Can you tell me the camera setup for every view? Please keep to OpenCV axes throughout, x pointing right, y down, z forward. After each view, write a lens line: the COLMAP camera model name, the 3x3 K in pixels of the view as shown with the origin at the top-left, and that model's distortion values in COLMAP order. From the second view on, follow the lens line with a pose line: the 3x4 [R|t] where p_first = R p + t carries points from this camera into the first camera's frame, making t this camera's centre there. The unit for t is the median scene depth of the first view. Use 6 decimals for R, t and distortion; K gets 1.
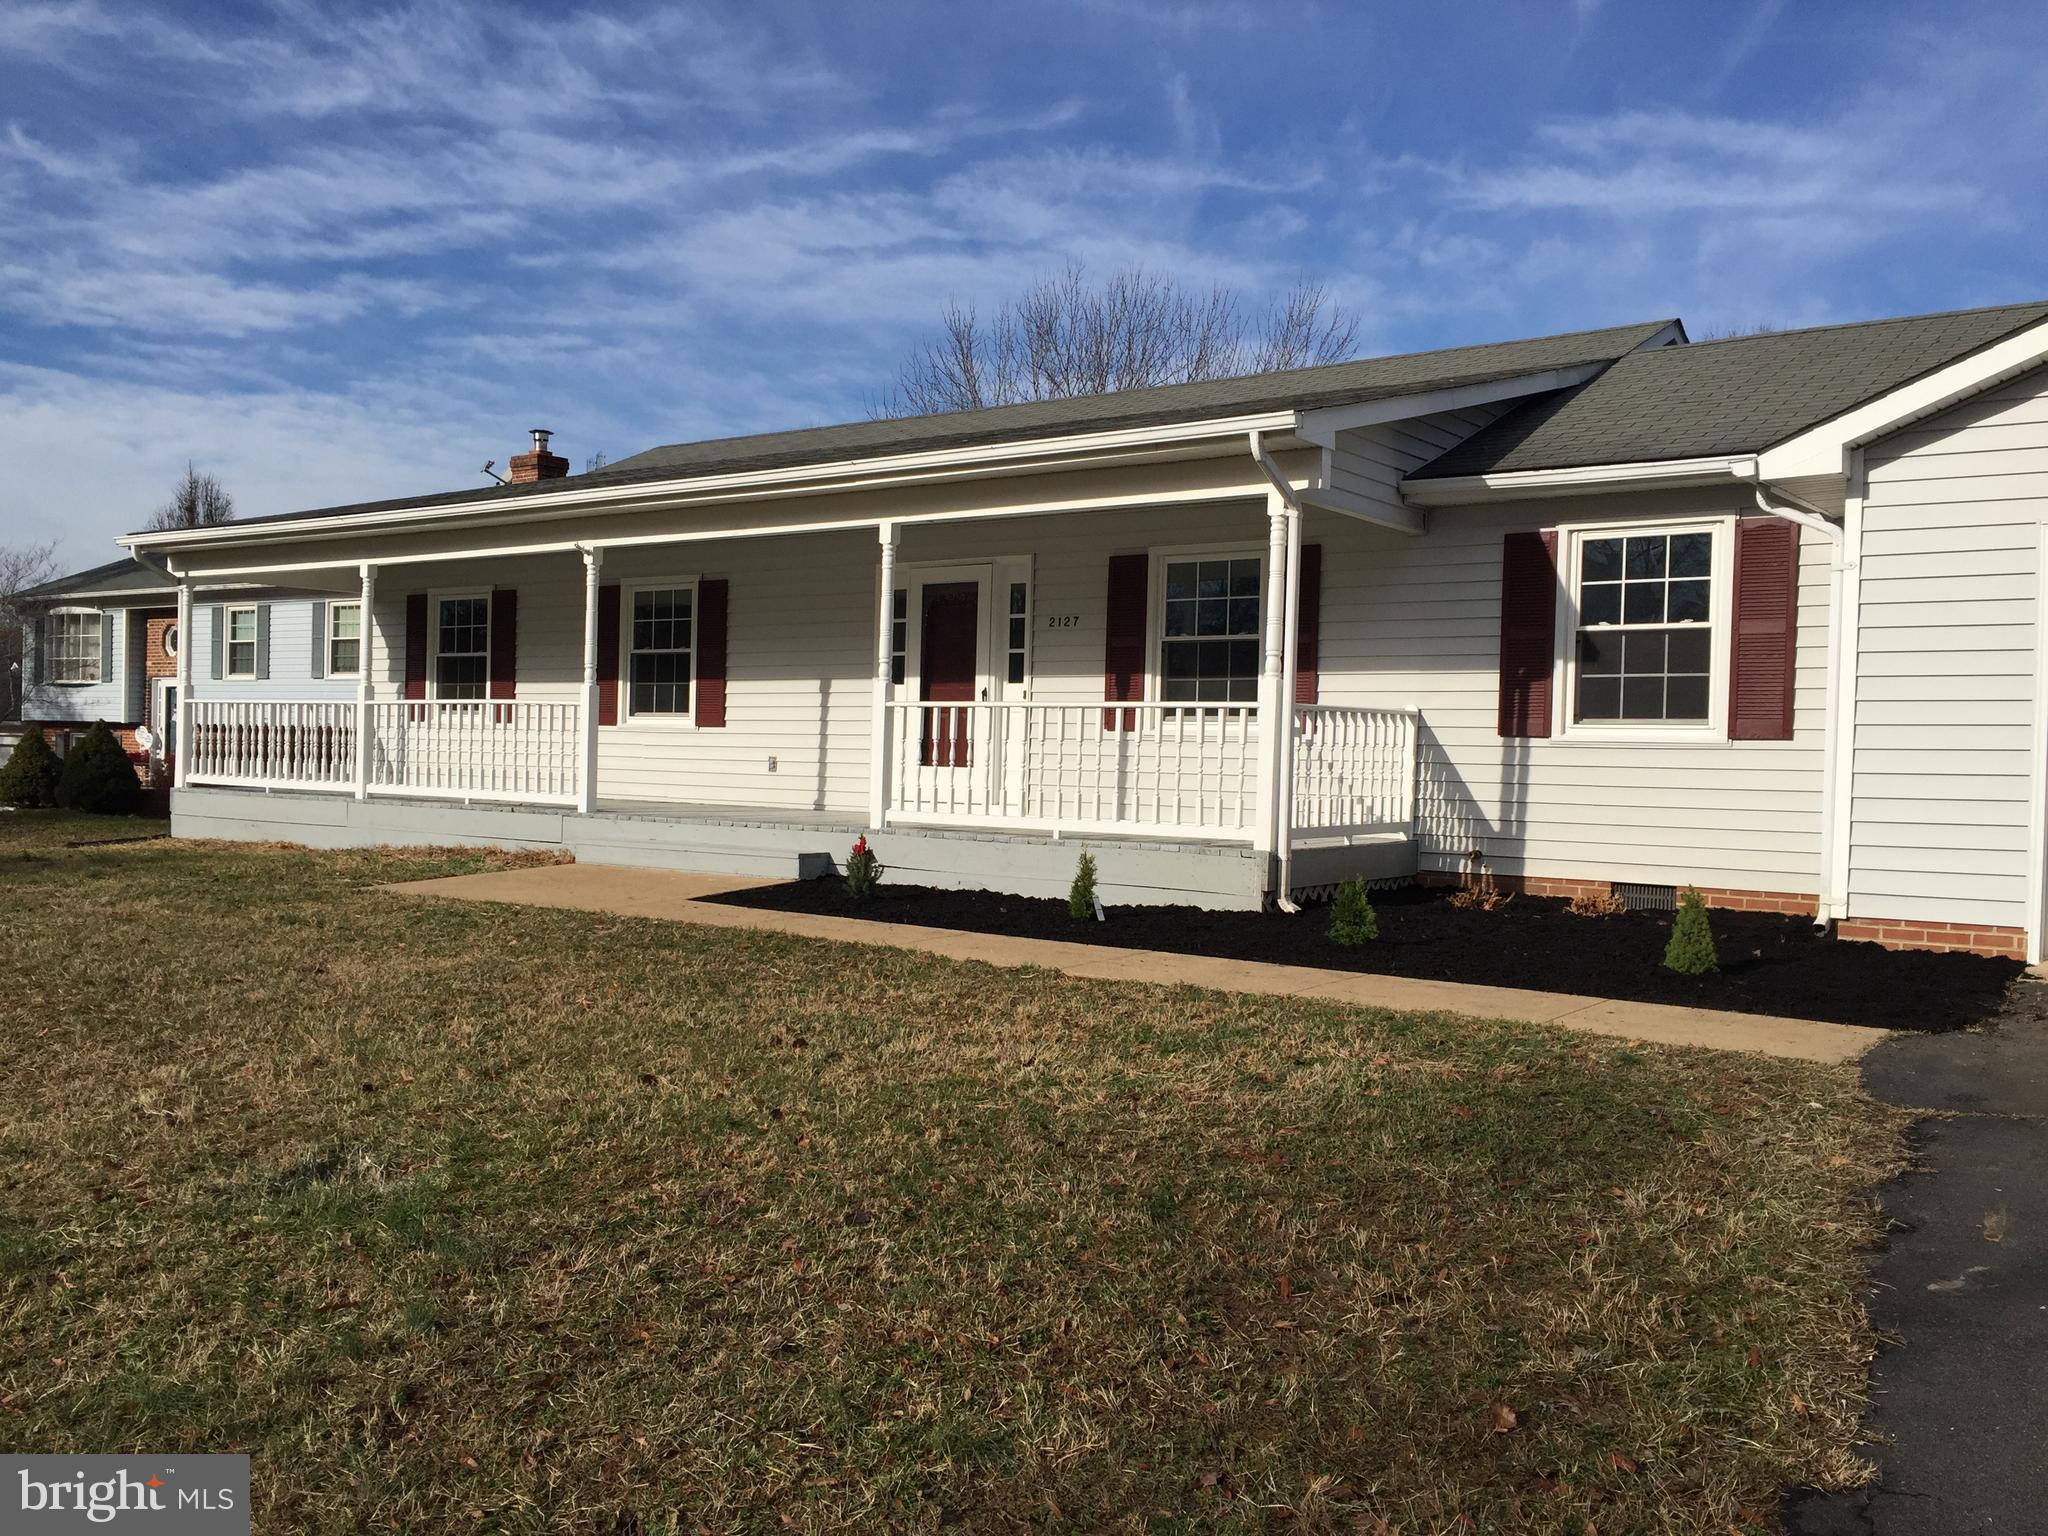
lens RADIAL K [[1744.1, 0, 1031.1], [0, 1744.1, 759.7], [0, 0, 1]] dist [0.070308, -0.078475]
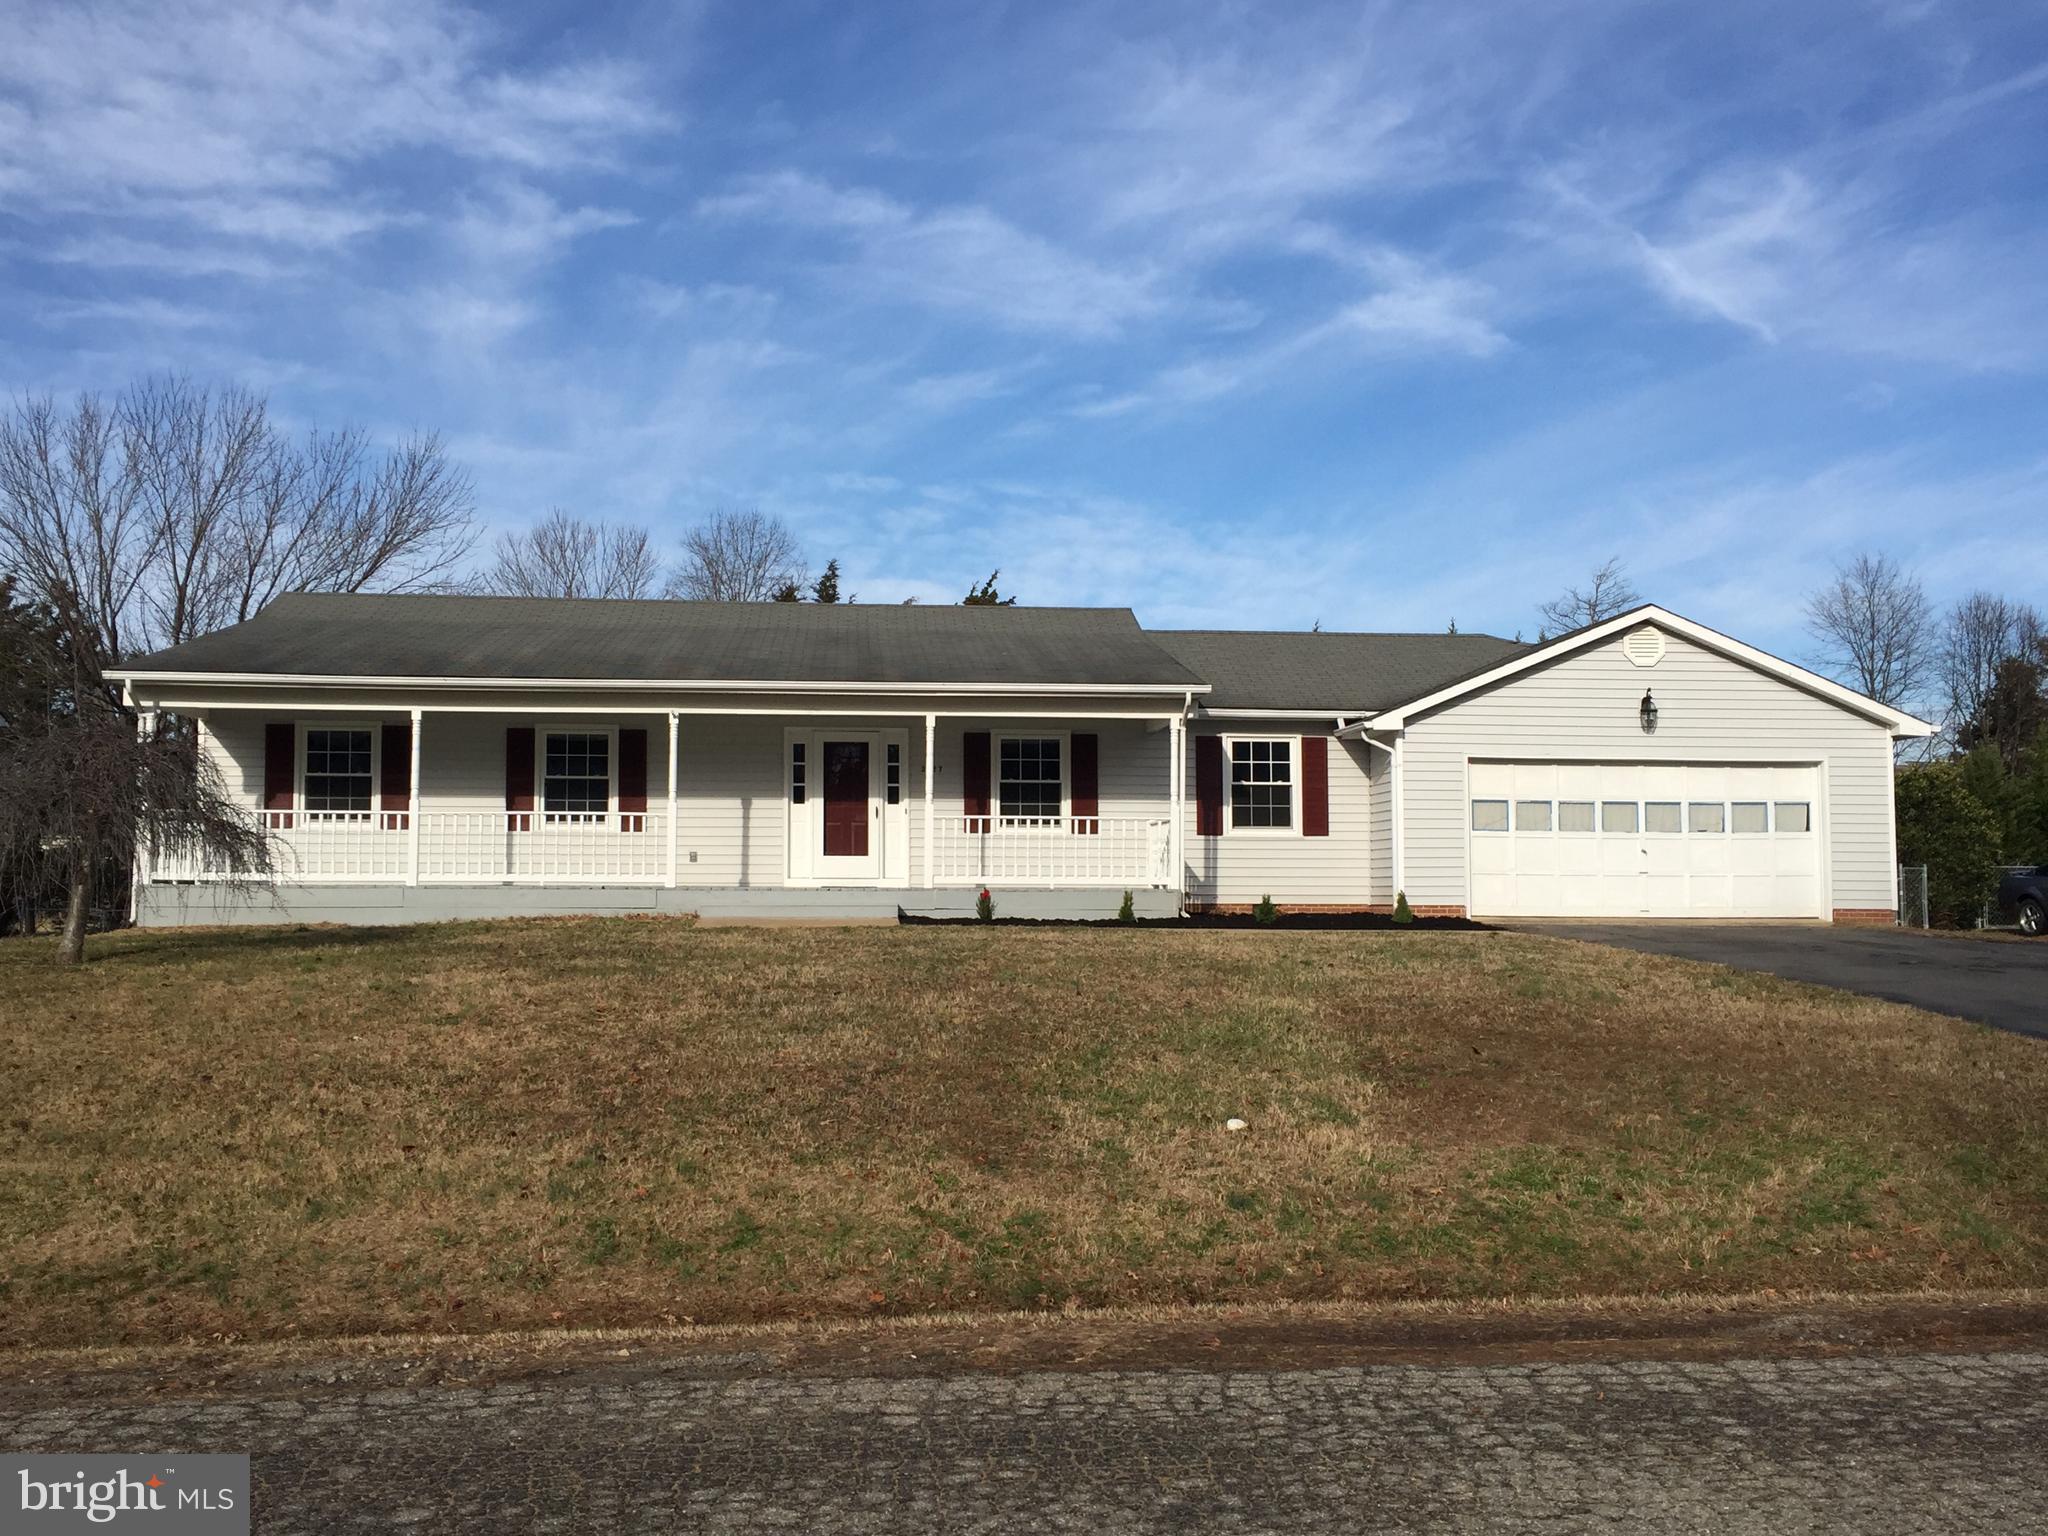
lens RADIAL K [[1954.0, 0, 1031.6], [0, 1954.0, 767.8], [0, 0, 1]] dist [0.014279, 0.000000]
pose [[0.741455, 0.019575, 0.670717, -1.113563], [0.014337, 0.998884, -0.045002, 0.006436], [-0.670850, 0.042983, 0.740347, -0.437945]]
